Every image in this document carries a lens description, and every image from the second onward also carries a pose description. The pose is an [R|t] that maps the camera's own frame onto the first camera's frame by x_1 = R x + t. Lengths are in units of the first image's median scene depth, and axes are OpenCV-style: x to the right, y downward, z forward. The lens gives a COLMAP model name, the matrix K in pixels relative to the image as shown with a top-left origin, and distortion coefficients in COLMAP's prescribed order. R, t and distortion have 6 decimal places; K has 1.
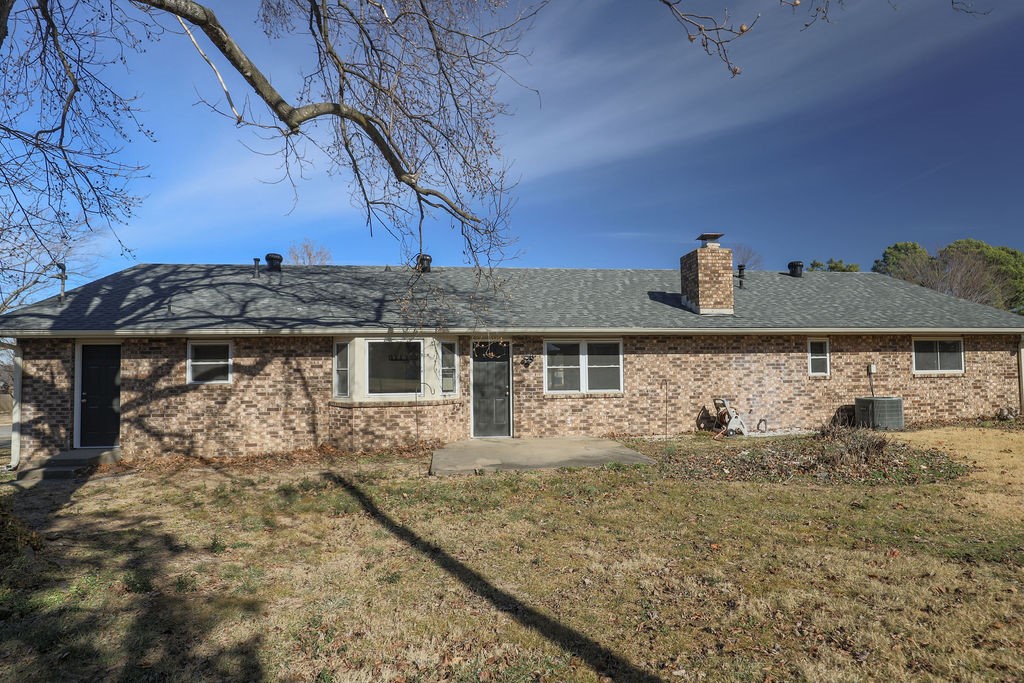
lens RADIAL K [[508.8, 0, 510.2], [0, 508.8, 350.0], [0, 0, 1]] dist [-0.032885, -0.000323]
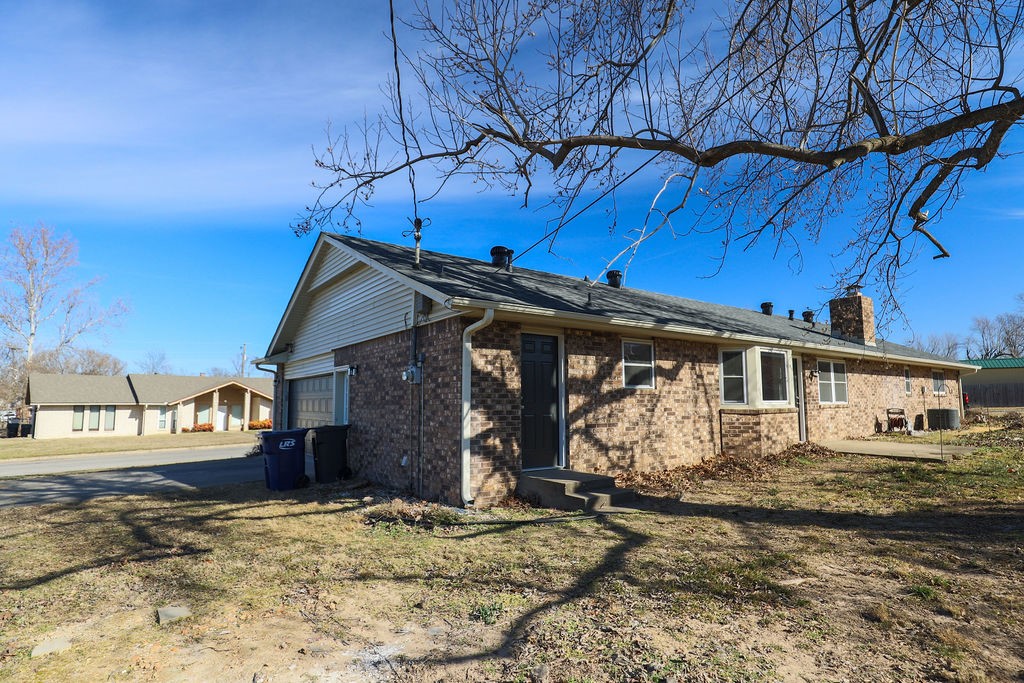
lens RADIAL K [[508.8, 0, 510.2], [0, 508.8, 350.0], [0, 0, 1]] dist [-0.032885, -0.000323]
pose [[0.890217, 0.056162, 0.452062, -1.218714], [-0.021974, 0.996510, -0.080529, 0.077938], [-0.455007, 0.061755, 0.888344, 0.316221]]
